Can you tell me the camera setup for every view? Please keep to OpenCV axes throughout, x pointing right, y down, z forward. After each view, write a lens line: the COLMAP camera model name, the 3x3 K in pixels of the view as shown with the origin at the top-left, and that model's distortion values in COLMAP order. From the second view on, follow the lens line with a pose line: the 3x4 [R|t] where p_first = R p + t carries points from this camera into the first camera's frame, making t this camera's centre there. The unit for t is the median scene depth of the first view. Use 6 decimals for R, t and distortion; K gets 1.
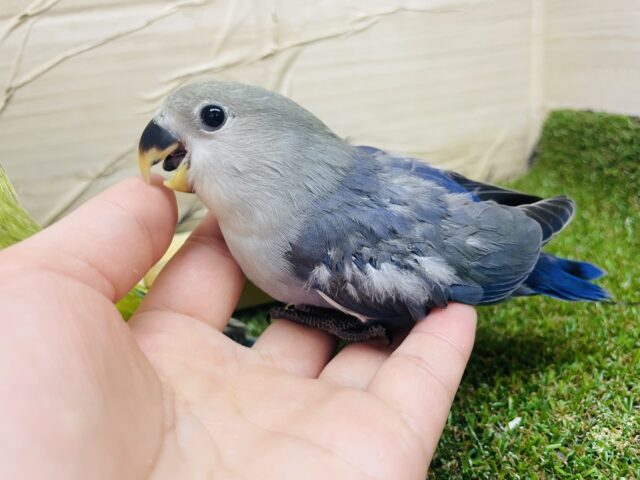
lens RADIAL K [[476.8, 0, 320.0], [0, 476.8, 240.0], [0, 0, 1]] dist [0.000172, -0.060459]
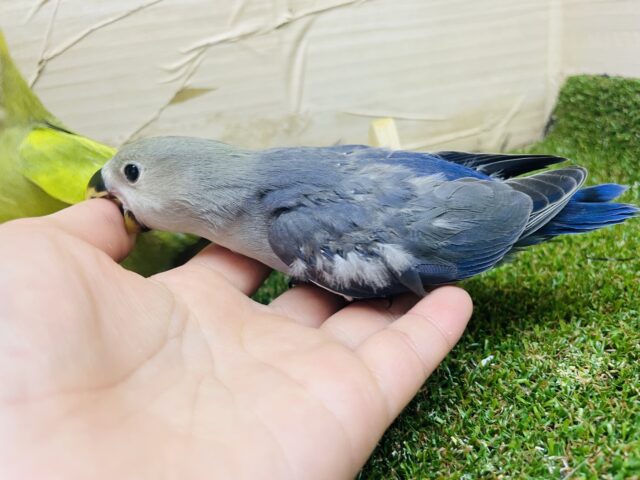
lens RADIAL K [[475.1, 0, 320.0], [0, 475.1, 240.0], [0, 0, 1]] dist [0.006352, -0.058673]
pose [[0.997518, 0.010441, -0.069628, 0.082752], [-0.007242, 0.998914, 0.046035, 0.052701], [0.070033, -0.045417, 0.996510, -0.068410]]
